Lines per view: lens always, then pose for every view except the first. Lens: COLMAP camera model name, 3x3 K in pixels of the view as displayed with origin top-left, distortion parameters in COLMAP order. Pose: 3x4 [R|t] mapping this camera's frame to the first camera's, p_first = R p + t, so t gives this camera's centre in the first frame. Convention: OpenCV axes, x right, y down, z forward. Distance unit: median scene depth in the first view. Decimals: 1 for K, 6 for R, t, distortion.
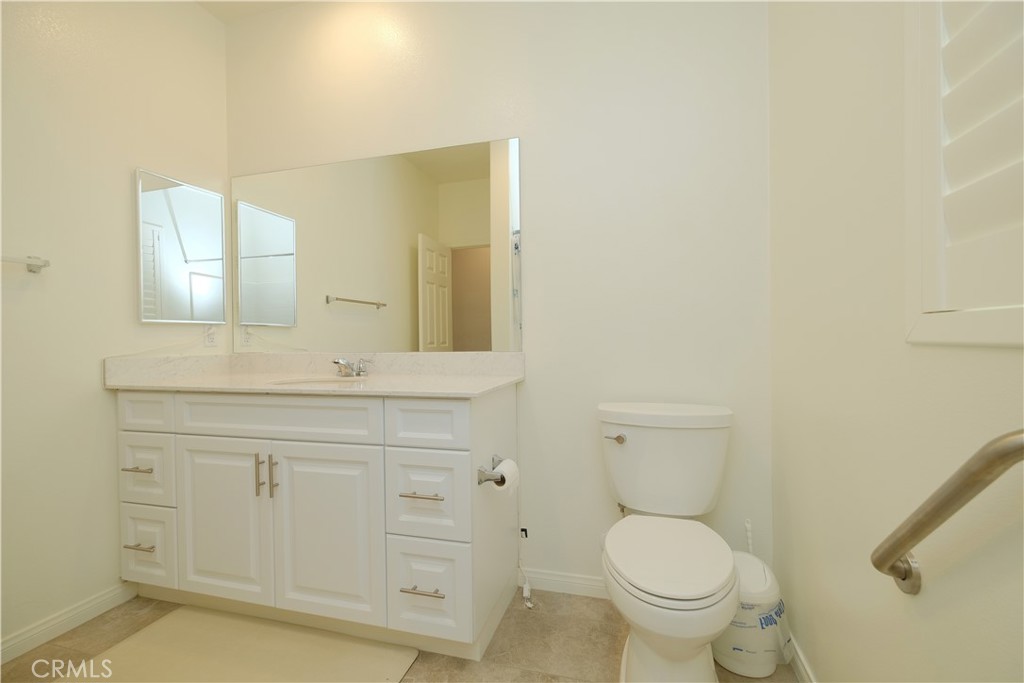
lens RADIAL K [[444.9, 0, 514.3], [0, 444.9, 345.4], [0, 0, 1]] dist [-0.002045, 0.000058]
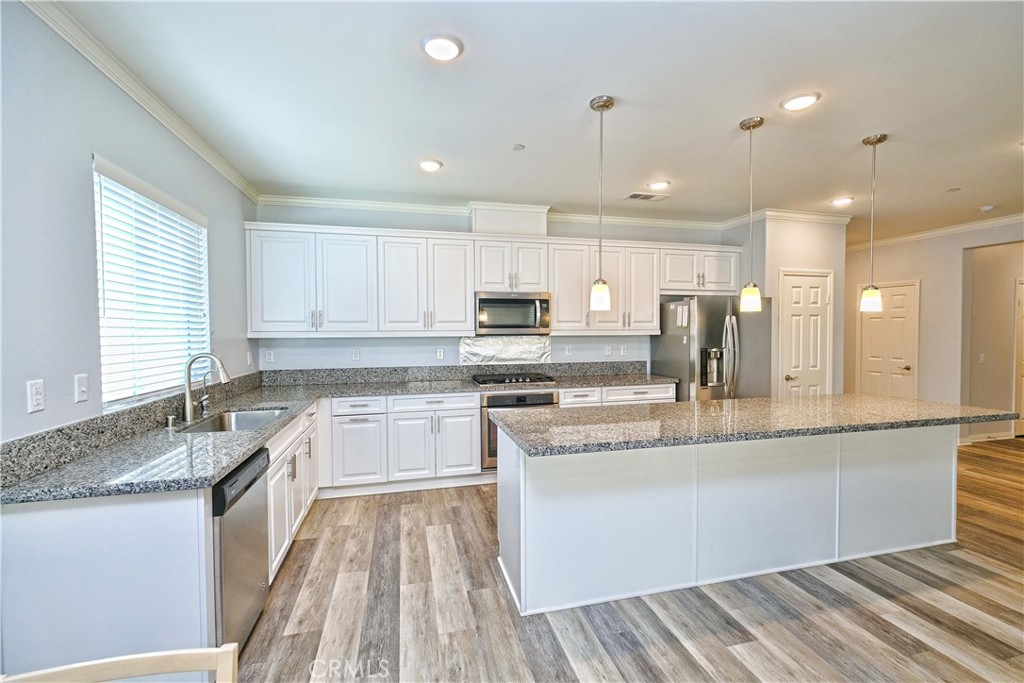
lens RADIAL K [[444.9, 0, 517.5], [0, 444.9, 339.7], [0, 0, 1]] dist [-0.002045, 0.000058]
pose [[0.856121, -0.006592, 0.516733, -1.462835], [-0.000280, 0.999913, 0.013220, -0.226778], [-0.516775, -0.011463, 0.856045, -1.412570]]
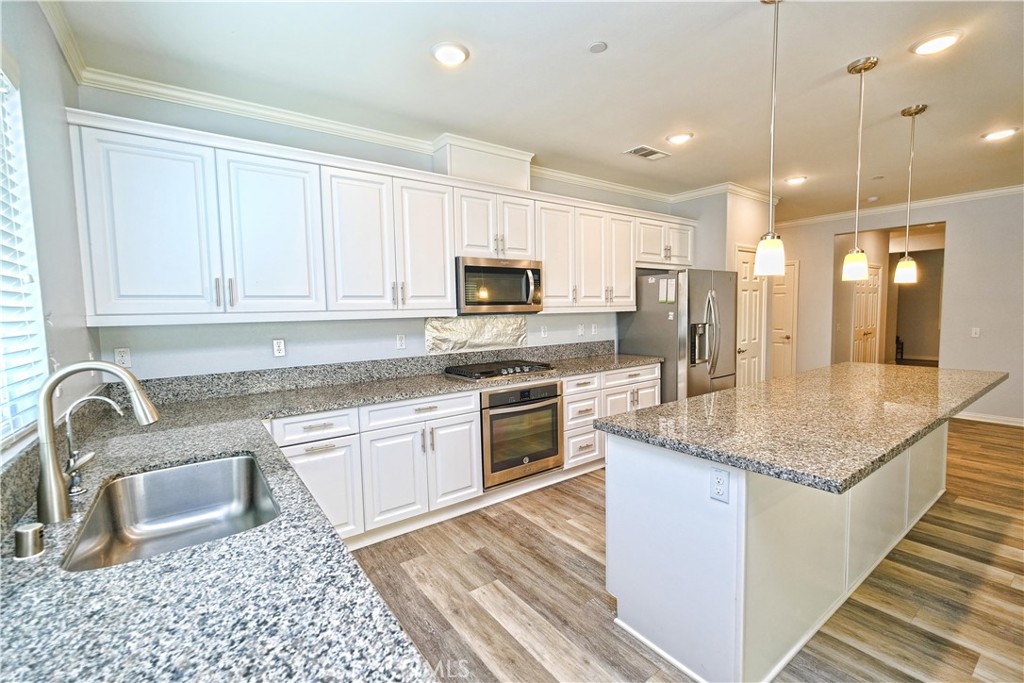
lens RADIAL K [[444.9, 0, 518.0], [0, 444.9, 340.3], [0, 0, 1]] dist [-0.002045, 0.000058]
pose [[0.600784, -0.058870, 0.797240, -1.760755], [0.018377, 0.998038, 0.059849, -0.218076], [-0.799200, -0.021305, 0.600688, -0.381283]]
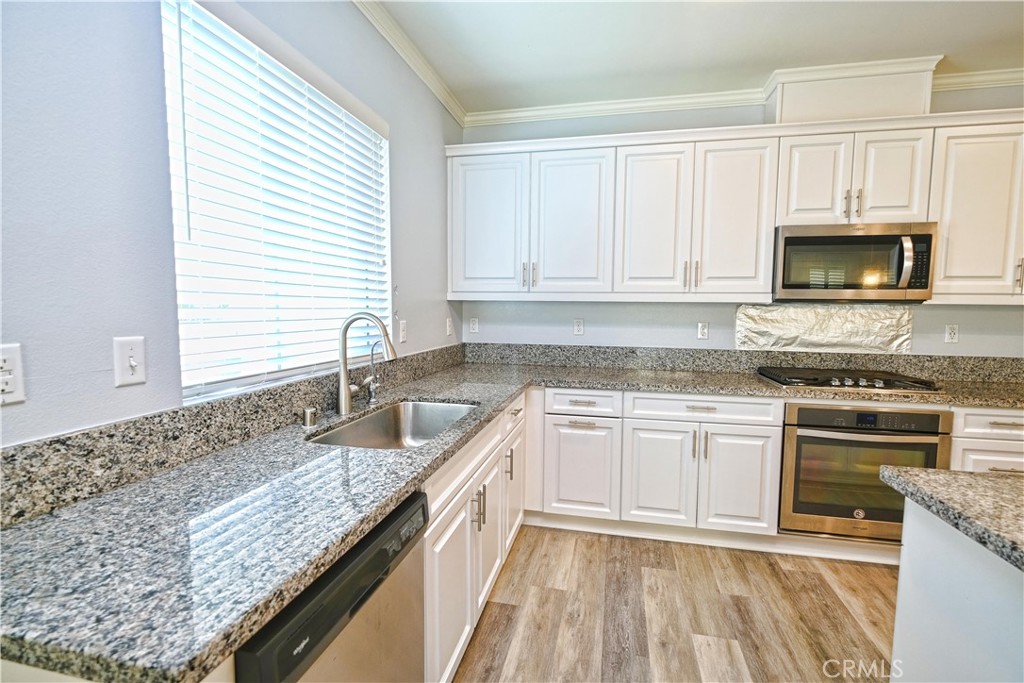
lens RADIAL K [[462.9, 0, 519.6], [0, 462.9, 341.6], [0, 0, 1]] dist [0.000221, -0.000944]
pose [[0.996649, 0.012859, 0.080786, -1.320177], [-0.018606, 0.997317, 0.070797, -0.171147], [-0.079659, -0.072062, 0.994214, -0.534400]]
